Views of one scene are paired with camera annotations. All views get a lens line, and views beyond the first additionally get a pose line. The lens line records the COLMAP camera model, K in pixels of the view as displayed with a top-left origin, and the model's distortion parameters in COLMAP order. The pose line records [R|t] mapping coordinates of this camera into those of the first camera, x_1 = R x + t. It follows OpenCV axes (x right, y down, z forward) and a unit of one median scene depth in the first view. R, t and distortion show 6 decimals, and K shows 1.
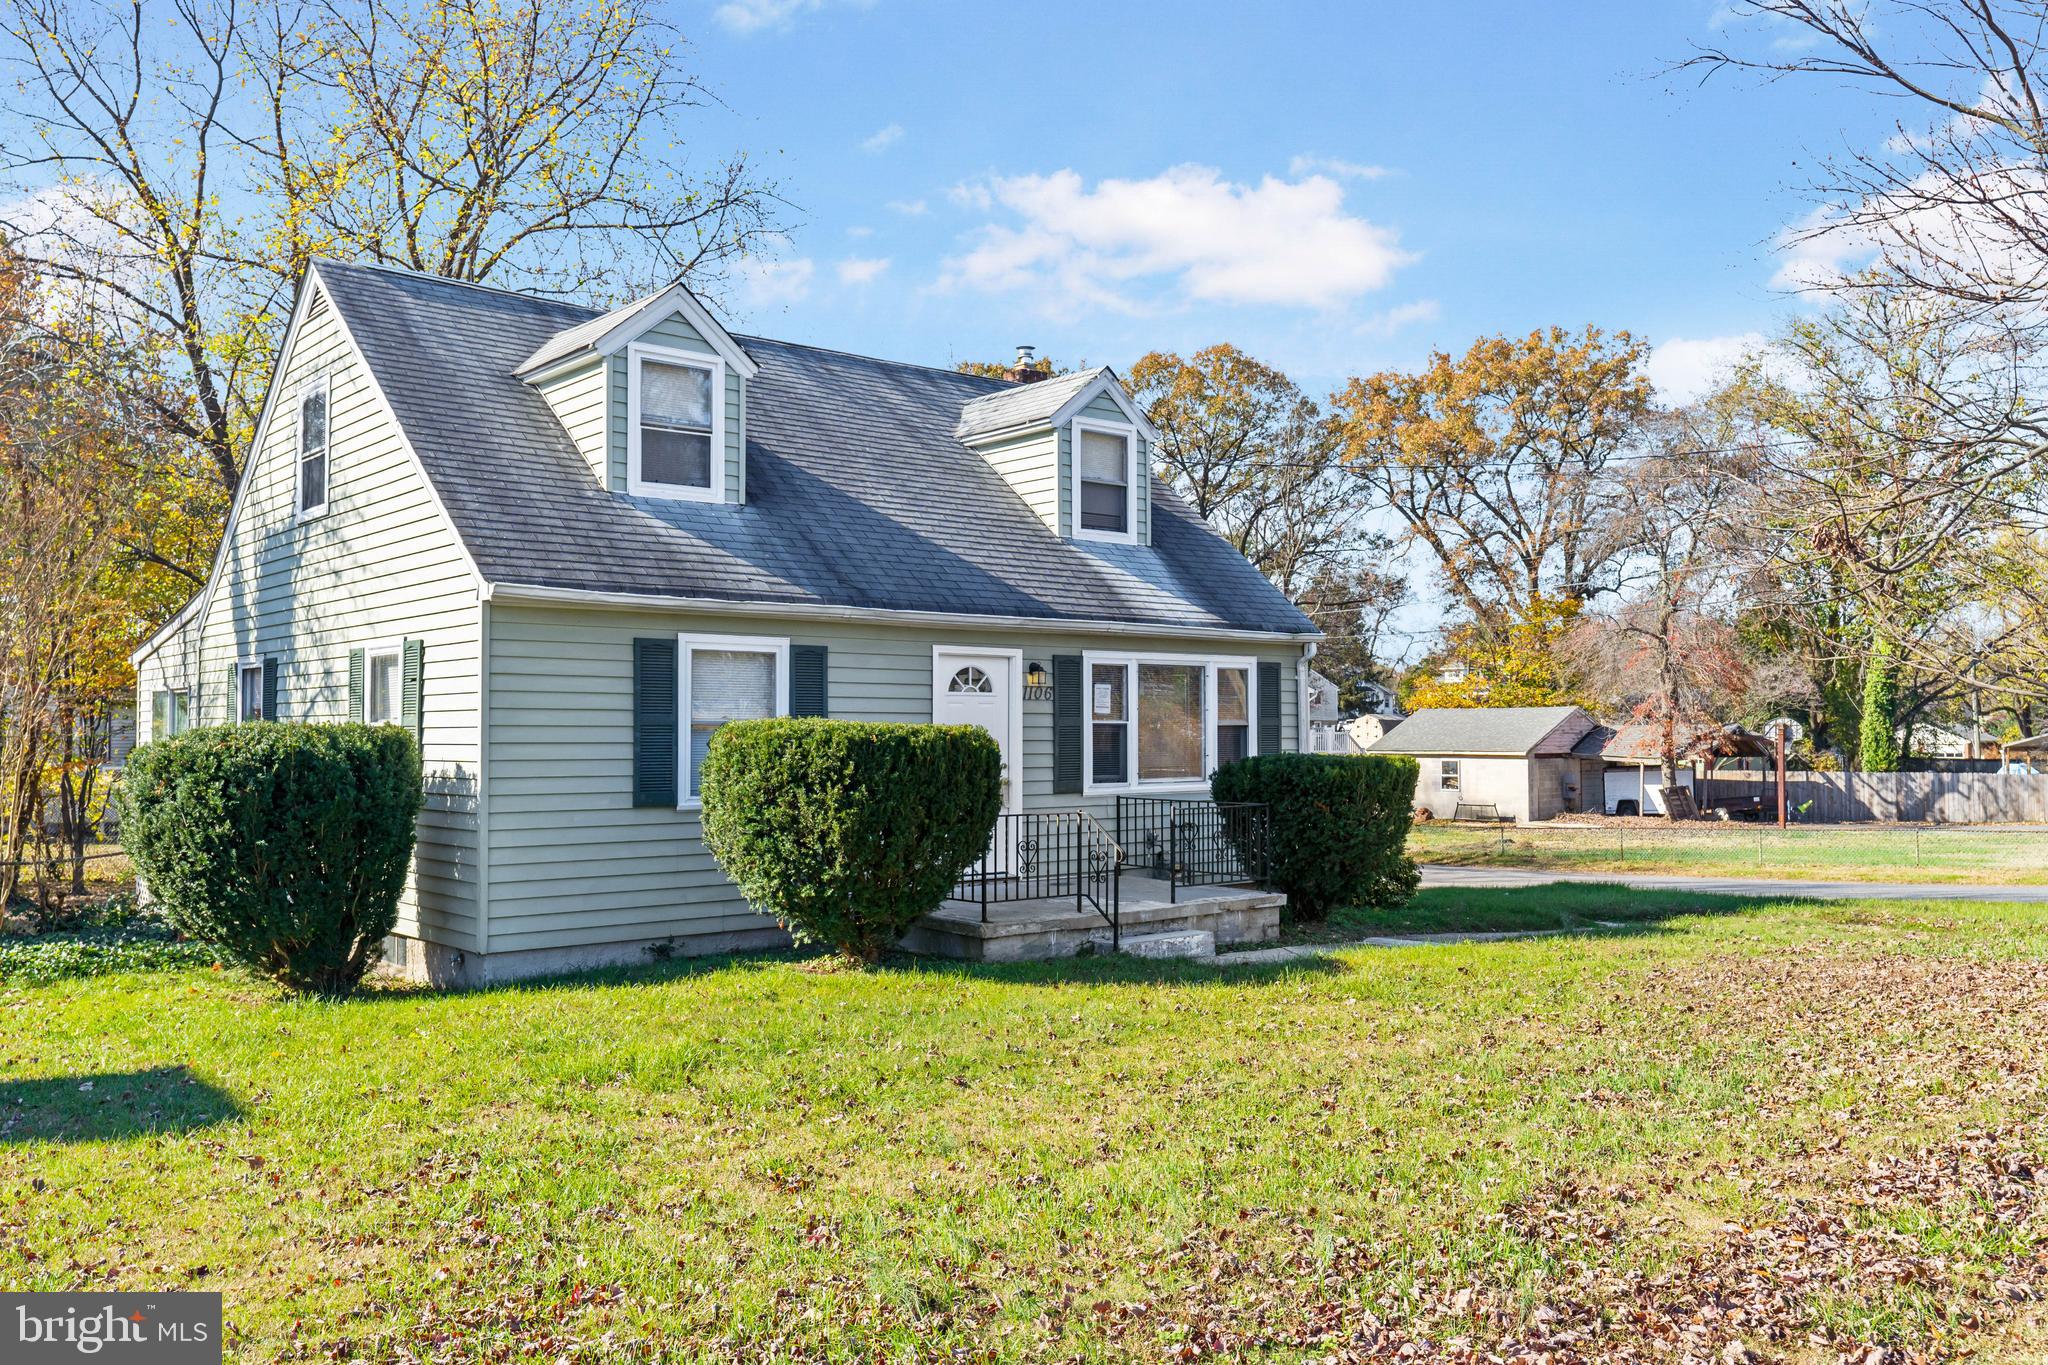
lens RADIAL K [[1651.5, 0, 1023.9], [0, 1651.5, 676.1], [0, 0, 1]] dist [-0.009722, 0.000060]
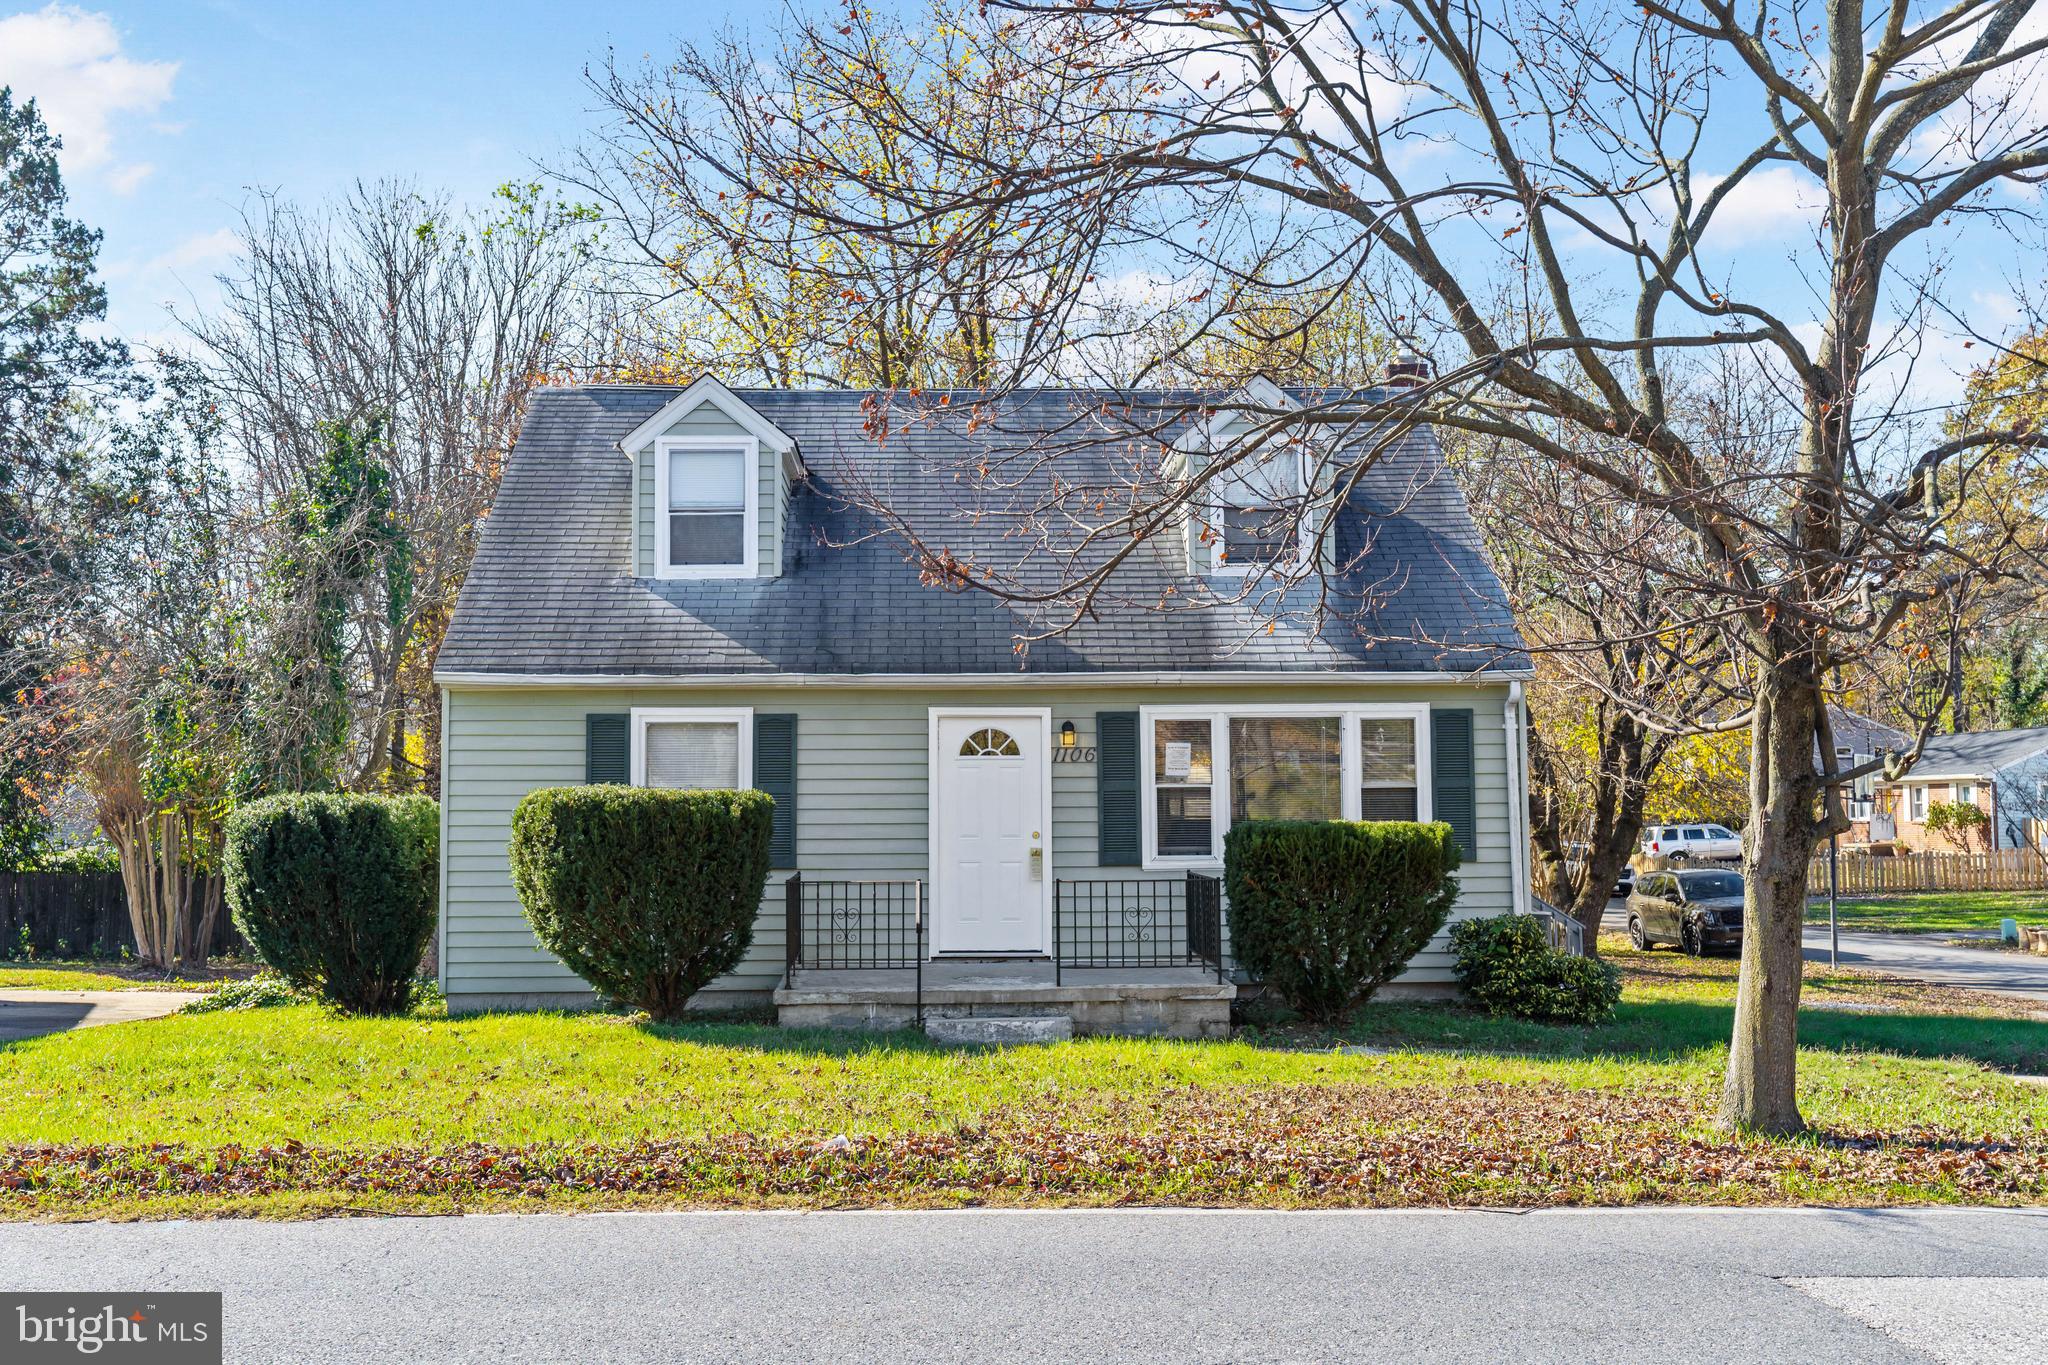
lens RADIAL K [[2085.8, 0, 1023.7], [0, 2085.8, 689.3], [0, 0, 1]] dist [0.024563, 0.000000]
pose [[0.766863, -0.041420, -0.640473, 0.780807], [0.026549, 0.999108, -0.032825, 0.012113], [0.641262, 0.008168, 0.767279, 0.109001]]
